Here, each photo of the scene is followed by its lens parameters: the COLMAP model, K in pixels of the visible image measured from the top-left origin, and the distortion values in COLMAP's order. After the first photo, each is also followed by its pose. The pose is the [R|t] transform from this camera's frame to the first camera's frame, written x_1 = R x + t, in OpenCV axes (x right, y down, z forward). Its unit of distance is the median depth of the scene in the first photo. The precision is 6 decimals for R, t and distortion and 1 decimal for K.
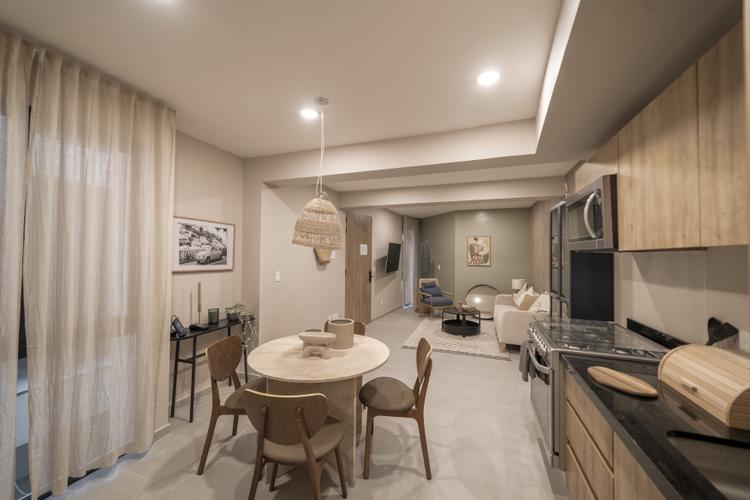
lens RADIAL K [[288.0, 0, 374.2], [0, 288.0, 254.3], [0, 0, 1]] dist [0.001314, 0.000082]
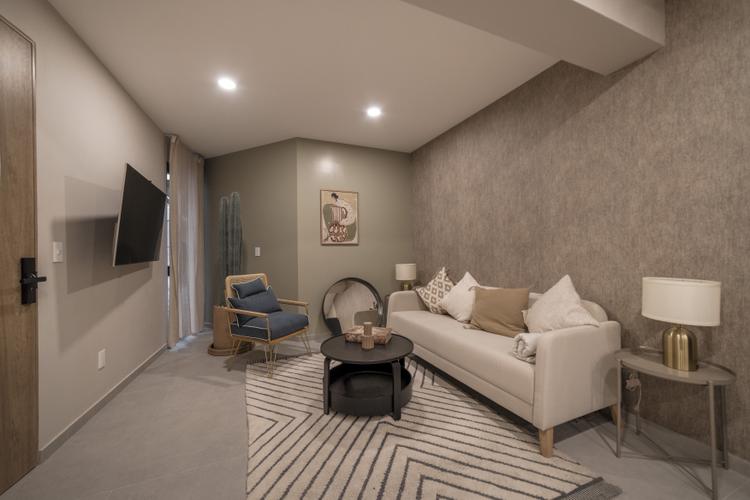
lens RADIAL K [[288.0, 0, 374.2], [0, 288.0, 254.3], [0, 0, 1]] dist [0.001314, 0.000082]
pose [[0.719863, -0.022834, 0.693741, 0.028013], [0.017115, 0.999739, 0.015146, 0.055456], [-0.693905, 0.000971, 0.720066, 0.604443]]
